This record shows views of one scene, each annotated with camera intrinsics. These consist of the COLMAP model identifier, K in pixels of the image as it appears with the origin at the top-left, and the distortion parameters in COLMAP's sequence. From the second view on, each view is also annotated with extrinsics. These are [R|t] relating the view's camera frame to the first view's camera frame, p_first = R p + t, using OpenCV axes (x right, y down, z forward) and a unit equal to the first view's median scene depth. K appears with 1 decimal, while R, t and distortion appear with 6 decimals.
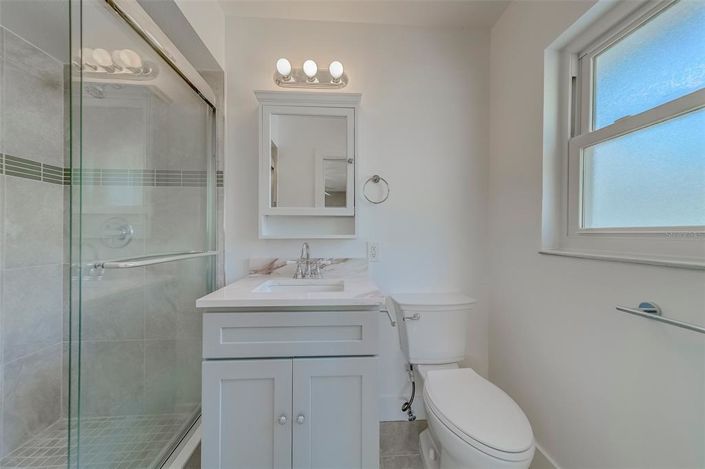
lens RADIAL K [[255.3, 0, 352.5], [0, 255.3, 234.5], [0, 0, 1]] dist [0.000209, -0.000051]
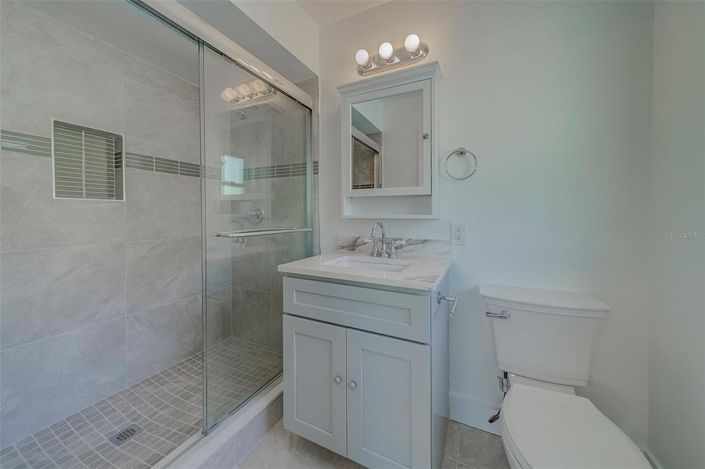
lens RADIAL K [[257.5, 0, 352.1], [0, 257.5, 216.9], [0, 0, 1]] dist [-0.000673, -0.000112]
pose [[0.869199, 0.004551, -0.494441, 0.226248], [0.001072, 0.999938, 0.011089, -0.001848], [0.494461, -0.010169, 0.869141, 0.038320]]
